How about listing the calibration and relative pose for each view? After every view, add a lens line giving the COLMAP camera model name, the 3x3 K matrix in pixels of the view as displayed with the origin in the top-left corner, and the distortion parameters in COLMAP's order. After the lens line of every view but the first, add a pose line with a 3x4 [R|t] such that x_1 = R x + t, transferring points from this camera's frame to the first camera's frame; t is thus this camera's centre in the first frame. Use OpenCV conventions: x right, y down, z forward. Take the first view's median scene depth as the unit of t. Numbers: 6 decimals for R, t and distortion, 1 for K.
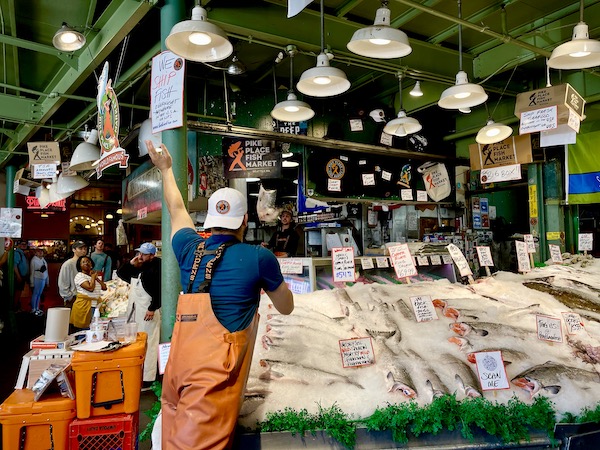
lens RADIAL K [[453.5, 0, 298.8], [0, 453.5, 229.2], [0, 0, 1]] dist [0.081657, -0.114794]
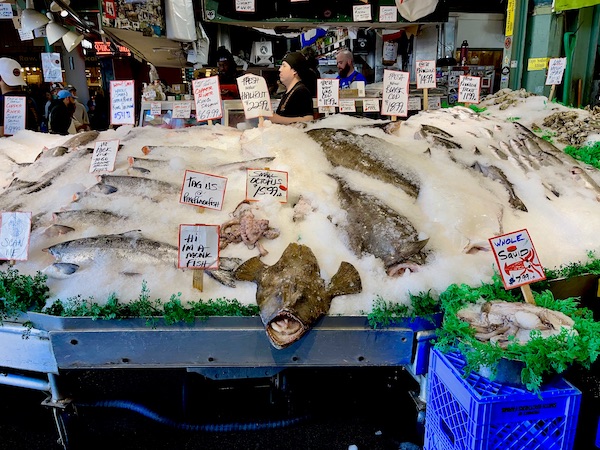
lens RADIAL K [[463.2, 0, 308.1], [0, 463.2, 226.1], [0, 0, 1]] dist [0.055209, -0.070479]
pose [[0.943756, 0.086241, -0.319196, 0.453706], [0.014548, 0.953619, 0.300663, 0.027571], [0.330321, -0.288396, 0.898730, 0.191922]]
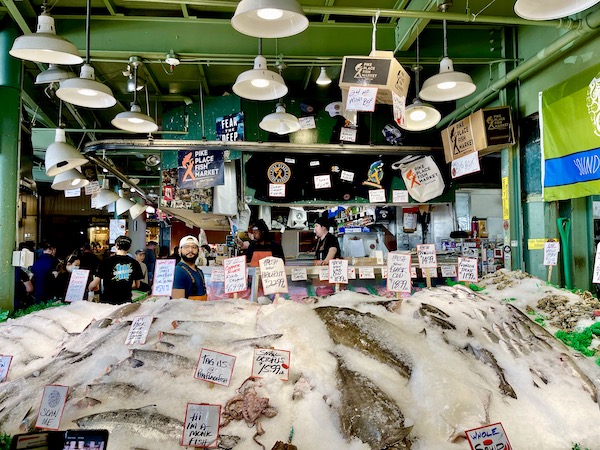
lens RADIAL K [[453.5, 0, 298.8], [0, 453.5, 229.2], [0, 0, 1]] dist [0.081657, -0.114794]
pose [[0.903160, -0.014052, -0.429074, 0.500648], [0.012548, 0.999901, -0.006332, -0.009379], [0.429121, 0.000335, 0.903247, 0.163873]]
